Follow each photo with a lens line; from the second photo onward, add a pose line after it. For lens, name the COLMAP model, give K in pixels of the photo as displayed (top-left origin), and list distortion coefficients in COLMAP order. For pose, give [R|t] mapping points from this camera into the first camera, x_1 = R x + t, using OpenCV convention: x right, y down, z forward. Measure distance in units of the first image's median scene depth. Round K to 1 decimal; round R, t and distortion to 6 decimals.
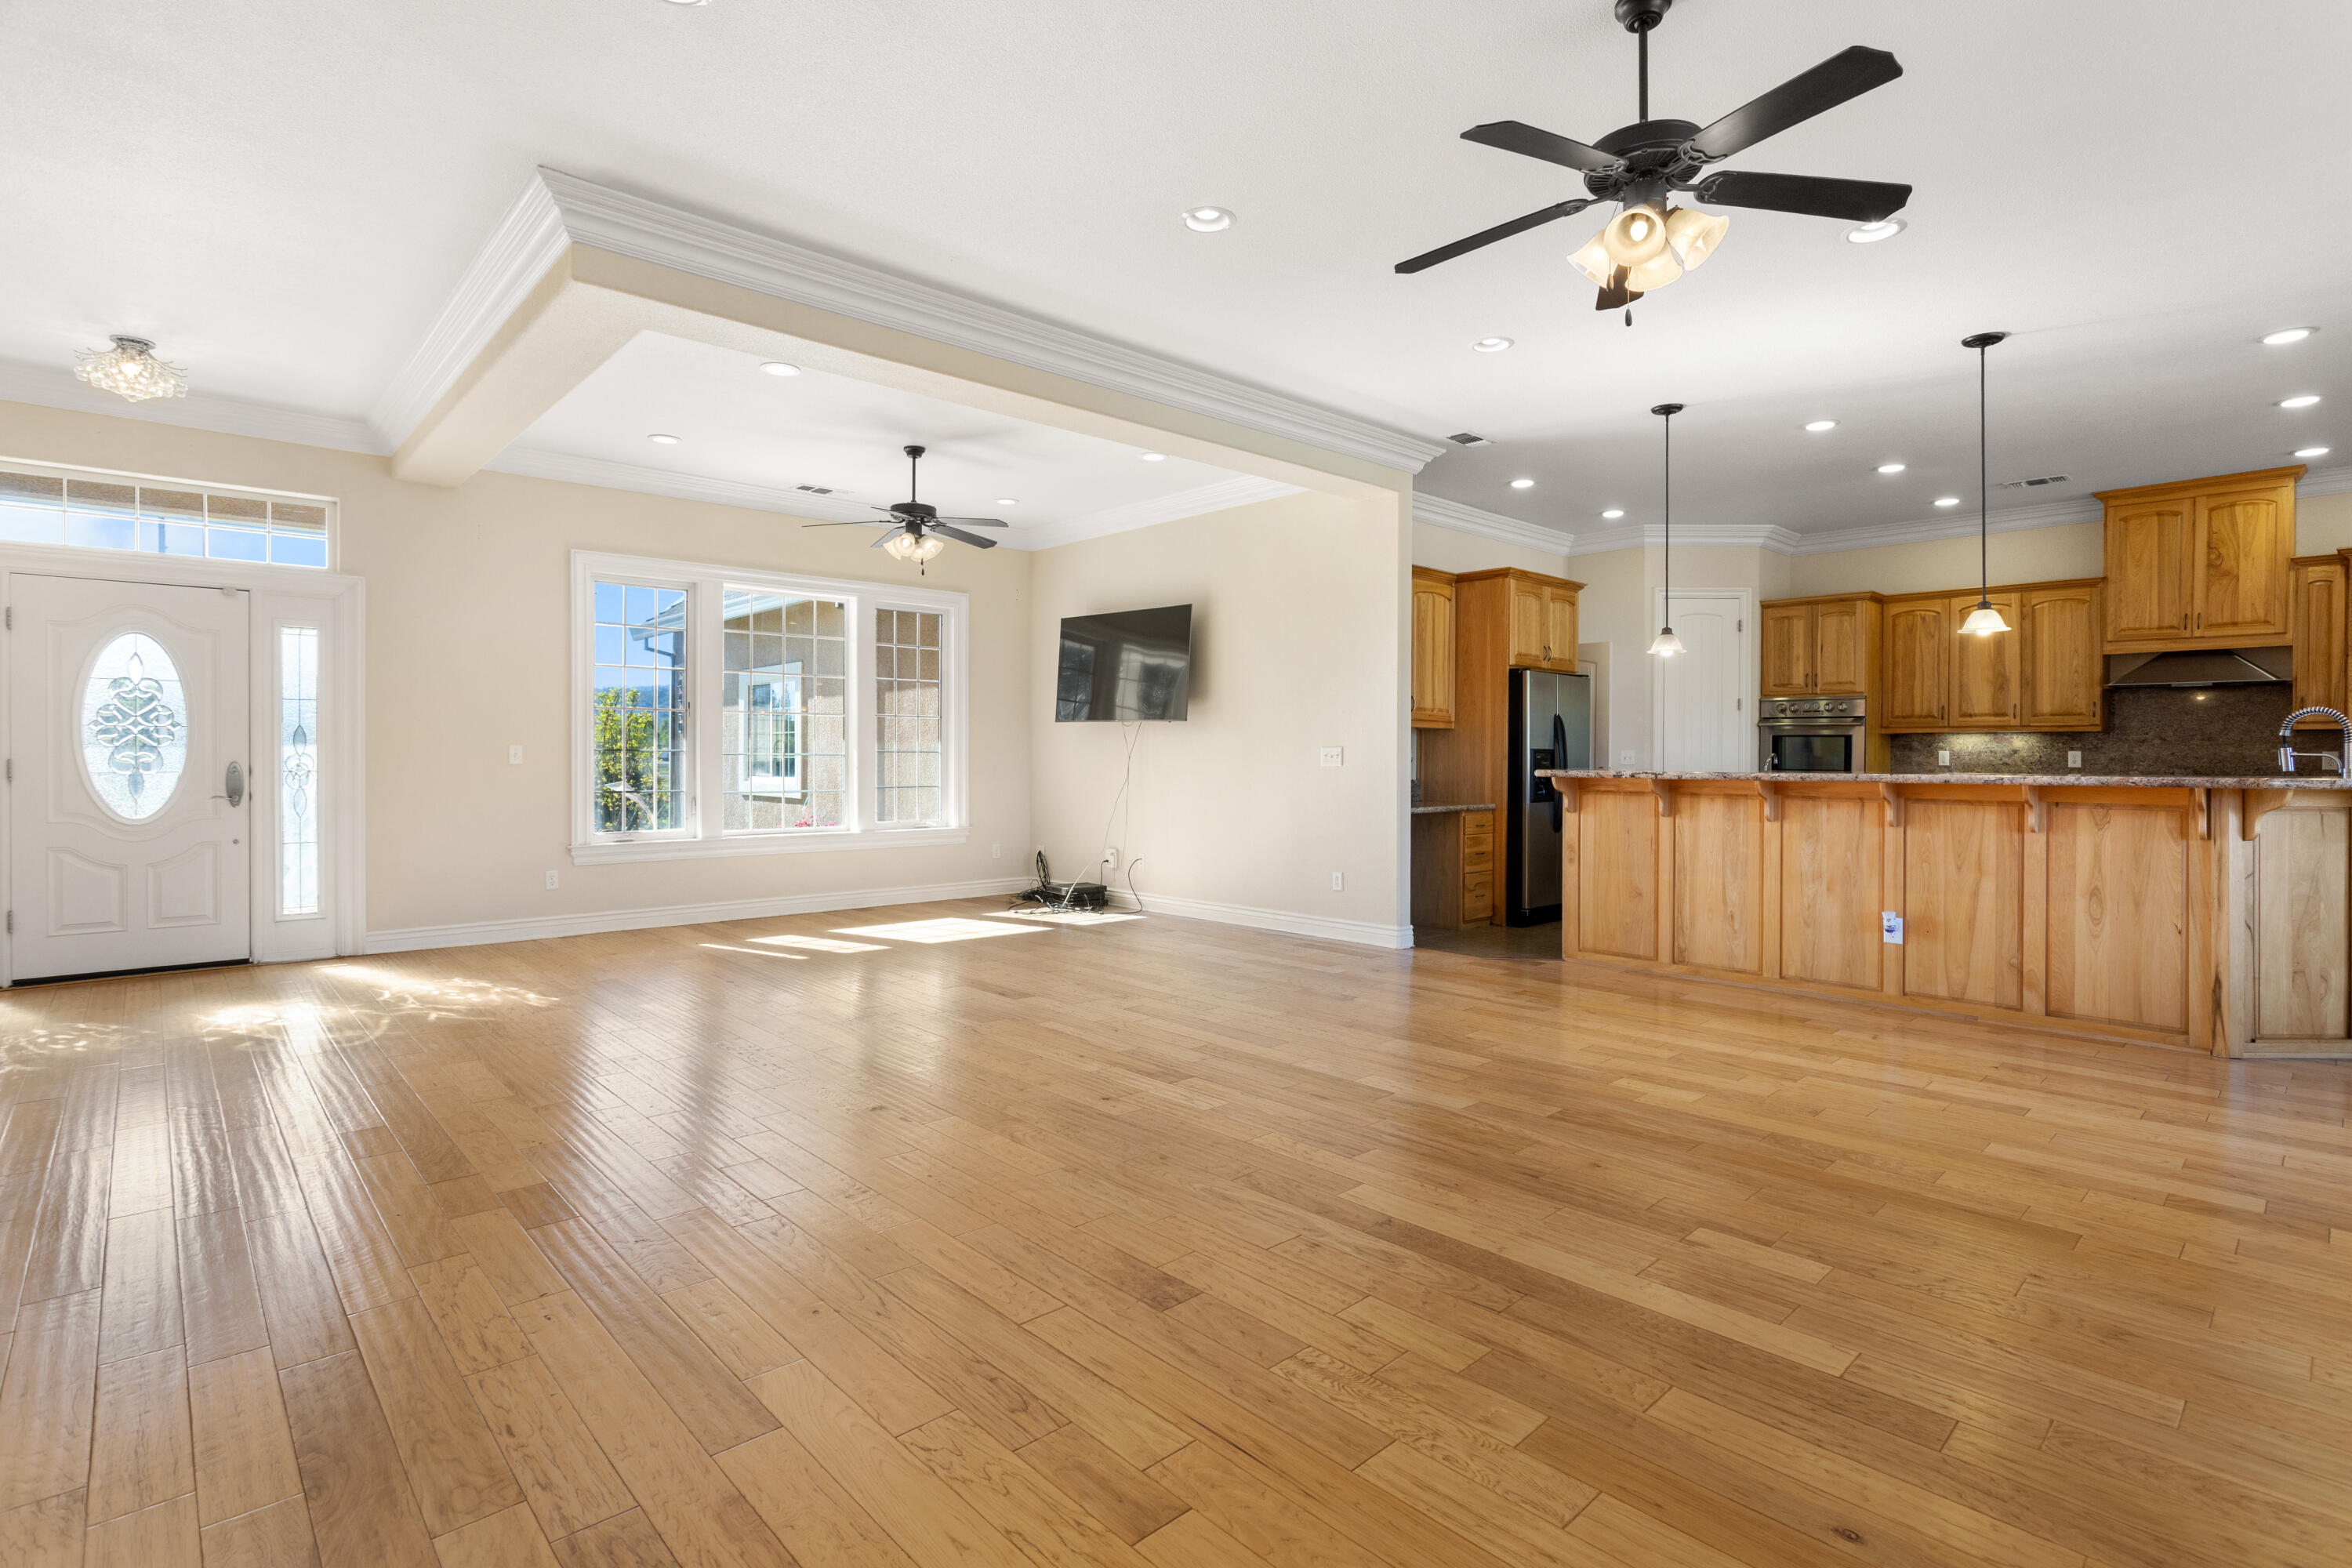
lens RADIAL K [[1128.4, 0, 1177.2], [0, 1128.4, 755.0], [0, 0, 1]] dist [-0.003220, 0.000385]
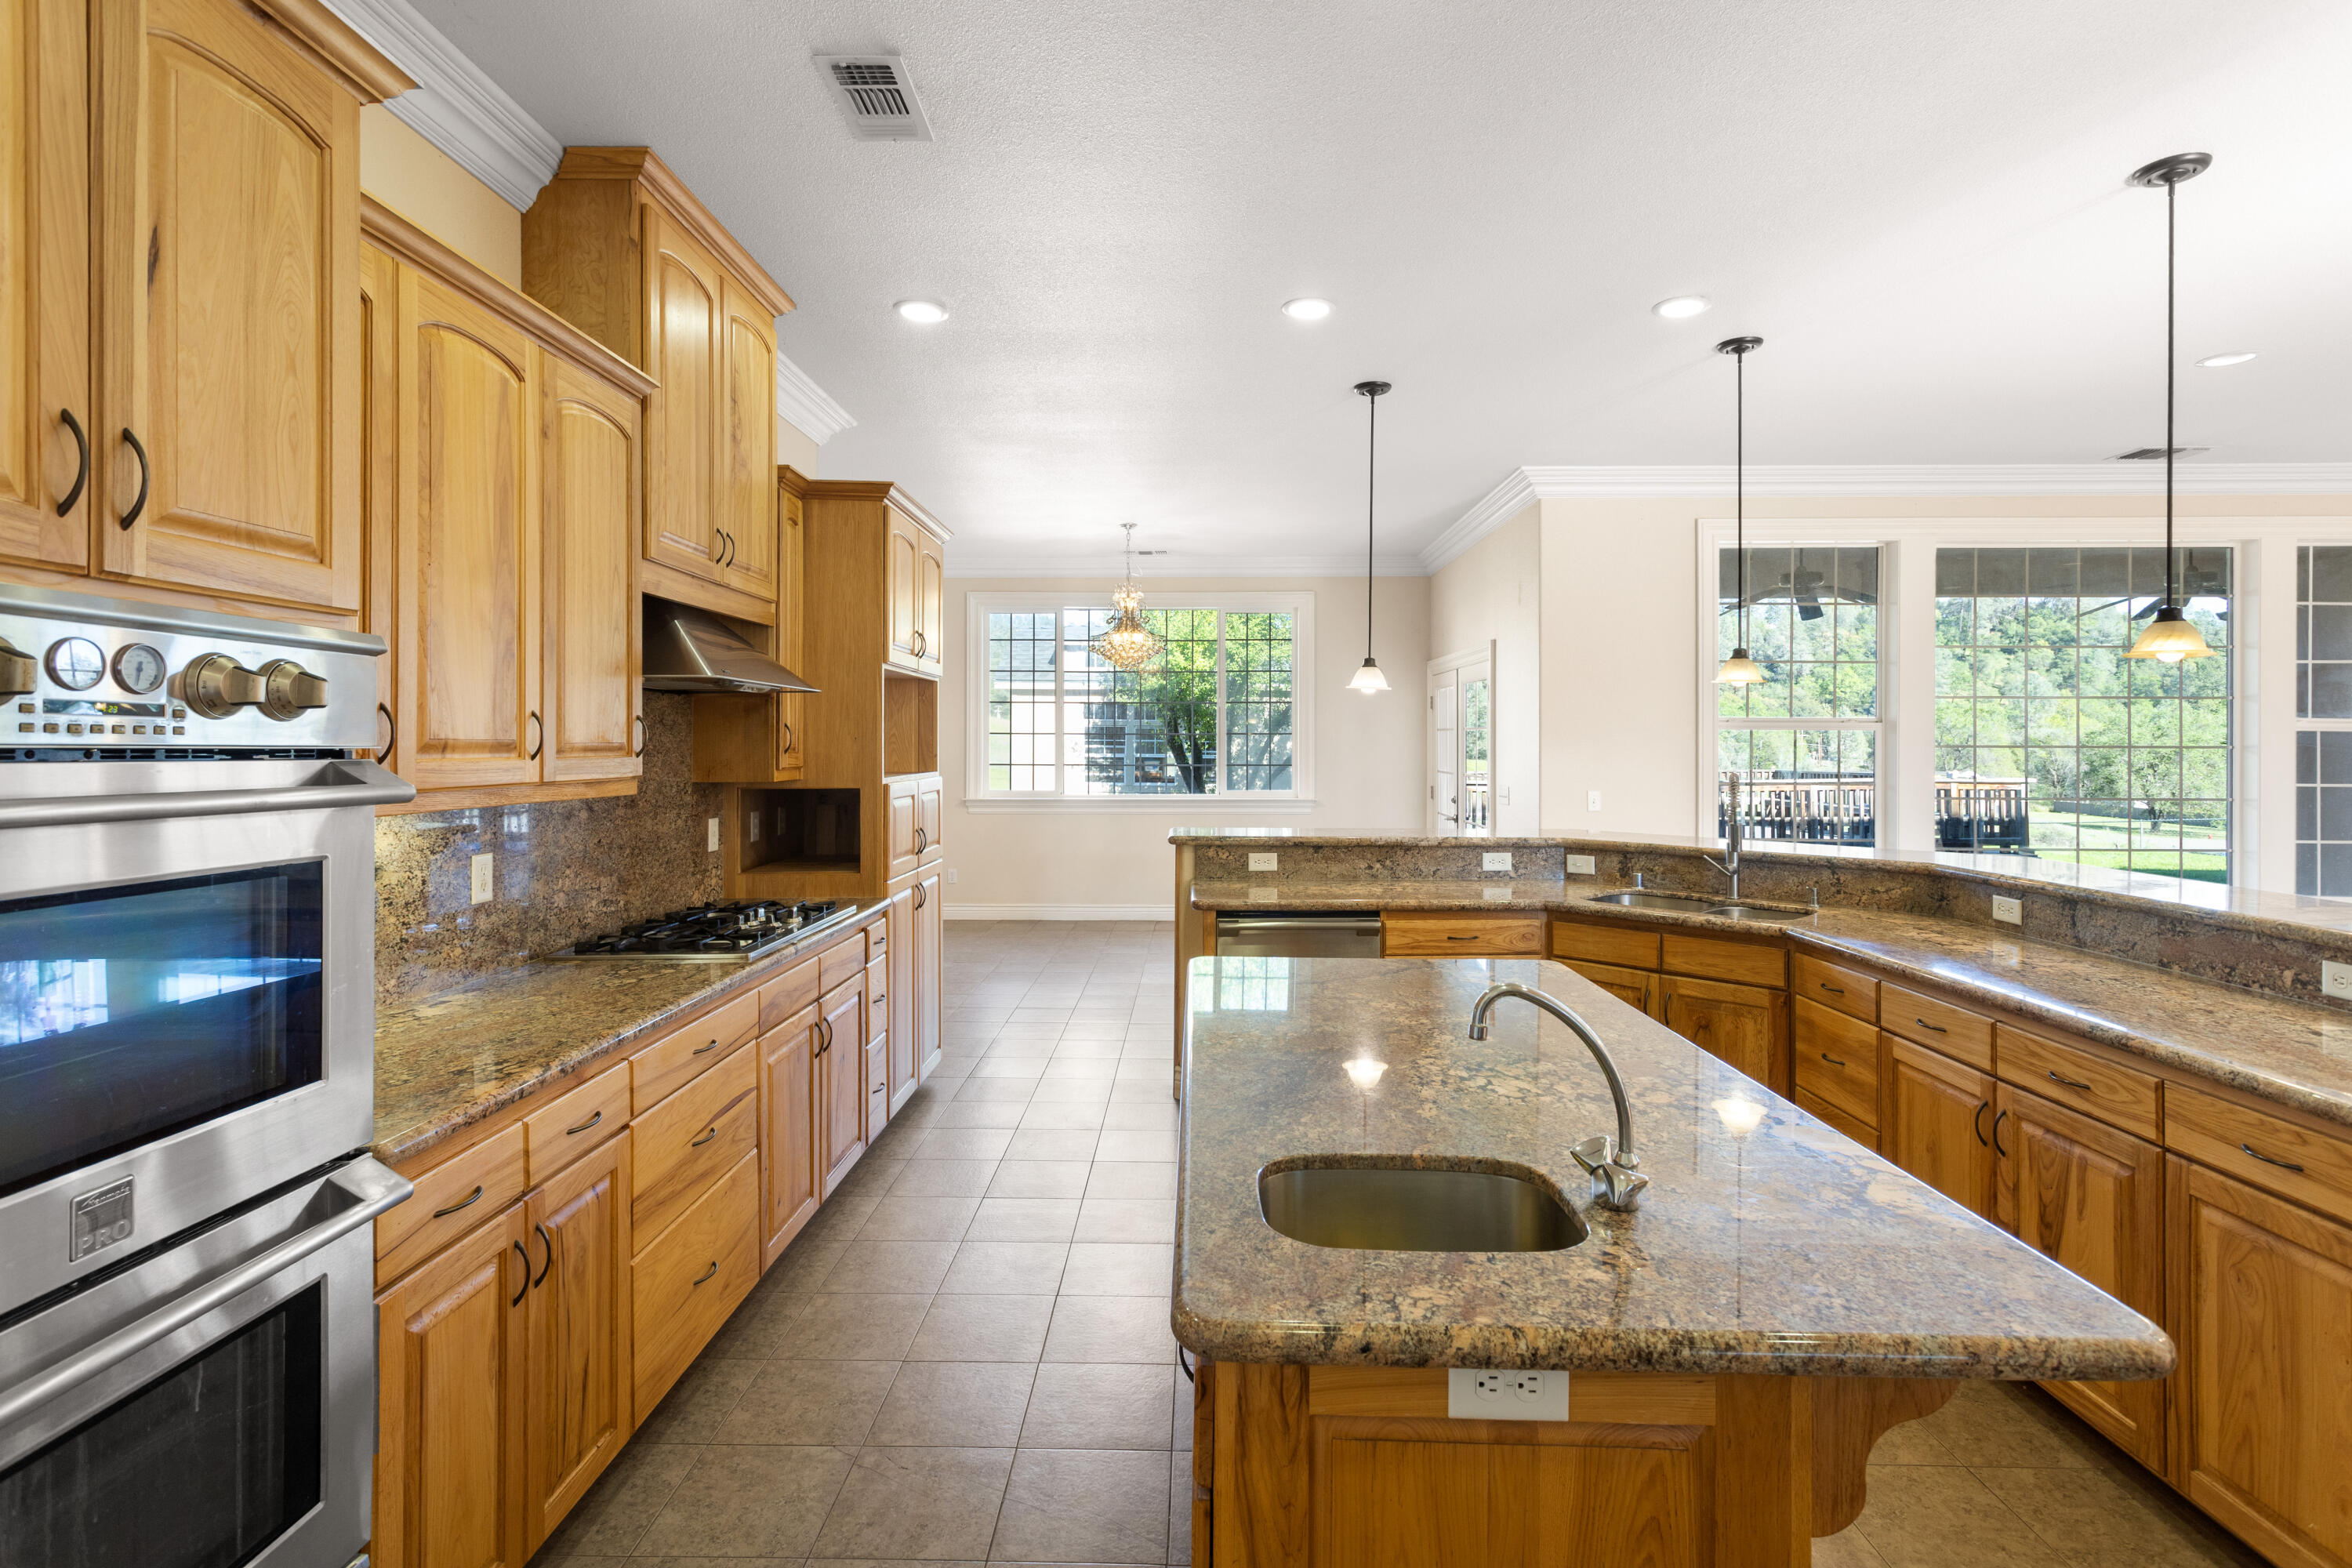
lens RADIAL K [[1133.5, 0, 1185.1], [0, 1133.5, 733.6], [0, 0, 1]] dist [0.002172, 0.001015]
pose [[-0.722428, 0.000721, 0.691446, 0.458473], [-0.003157, 0.999986, -0.004342, -0.043095], [-0.691439, -0.005320, -0.722415, 1.225384]]
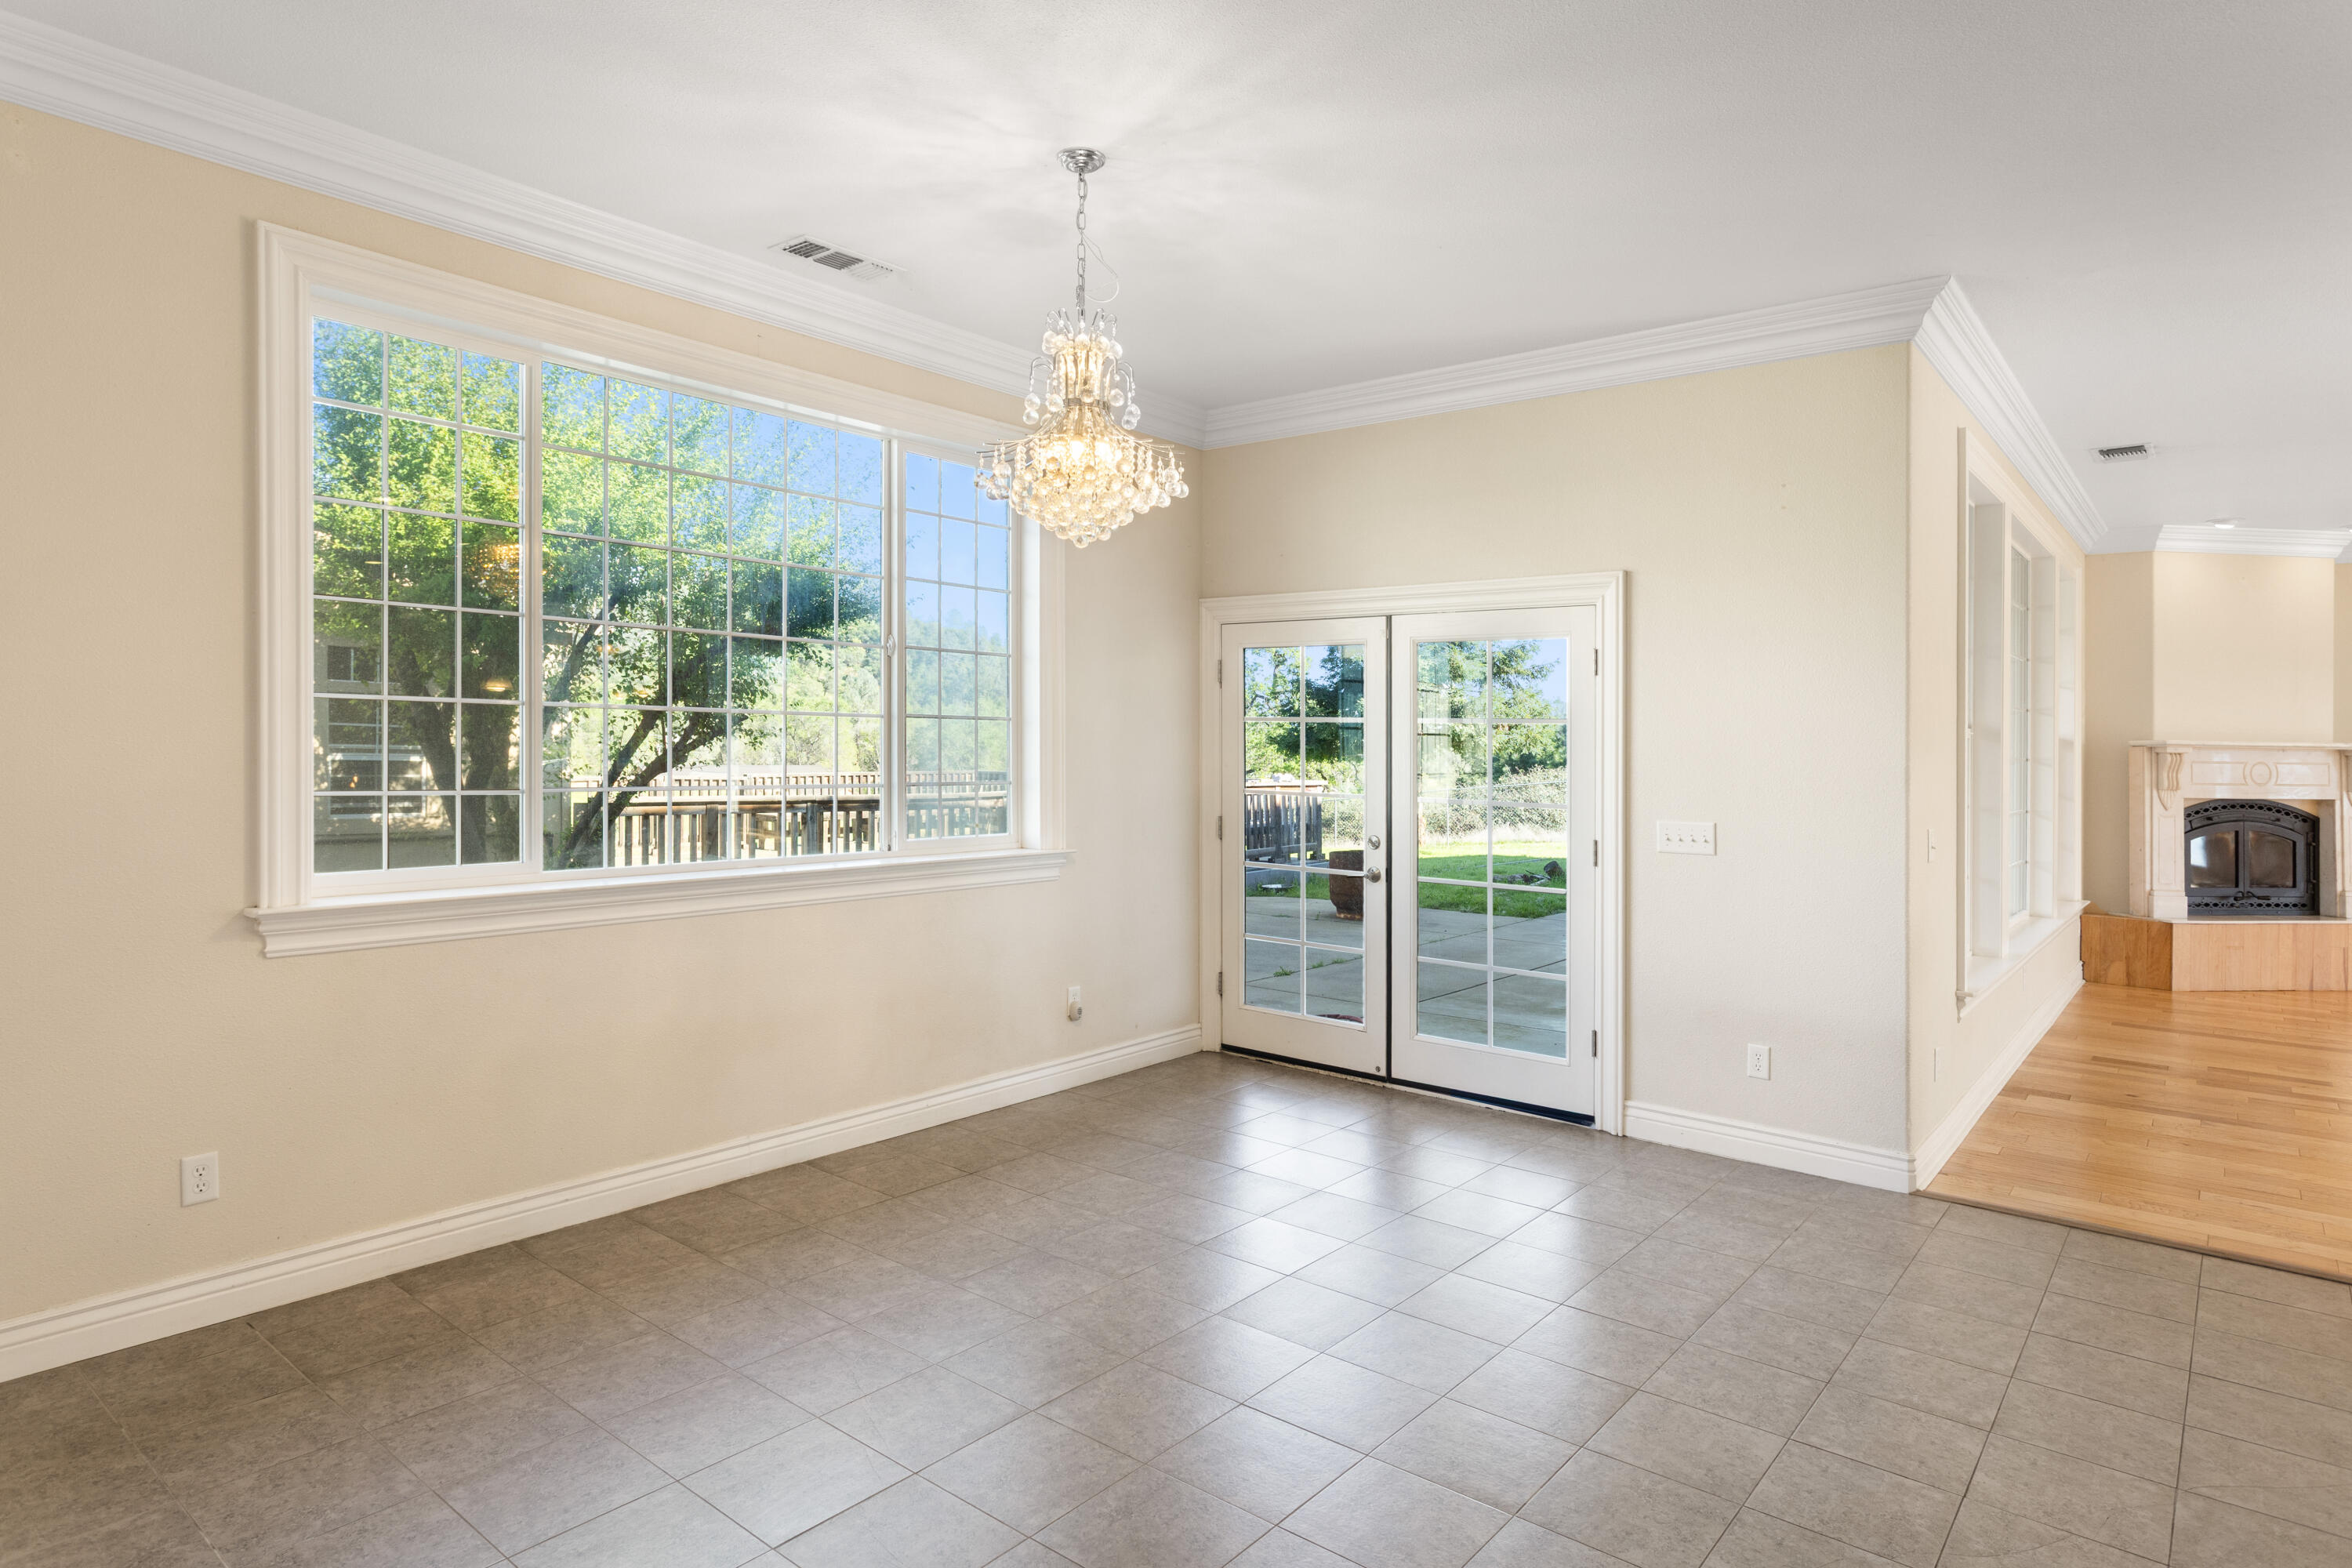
lens RADIAL K [[1322.0, 0, 1187.4], [0, 1322.0, 736.5], [0, 0, 1]] dist [-0.005449, 0.001132]
pose [[-0.989539, -0.022971, -0.142425, 1.277977], [-0.022511, 0.999735, -0.004843, -0.037544], [0.142498, -0.001587, -0.989794, 0.954292]]
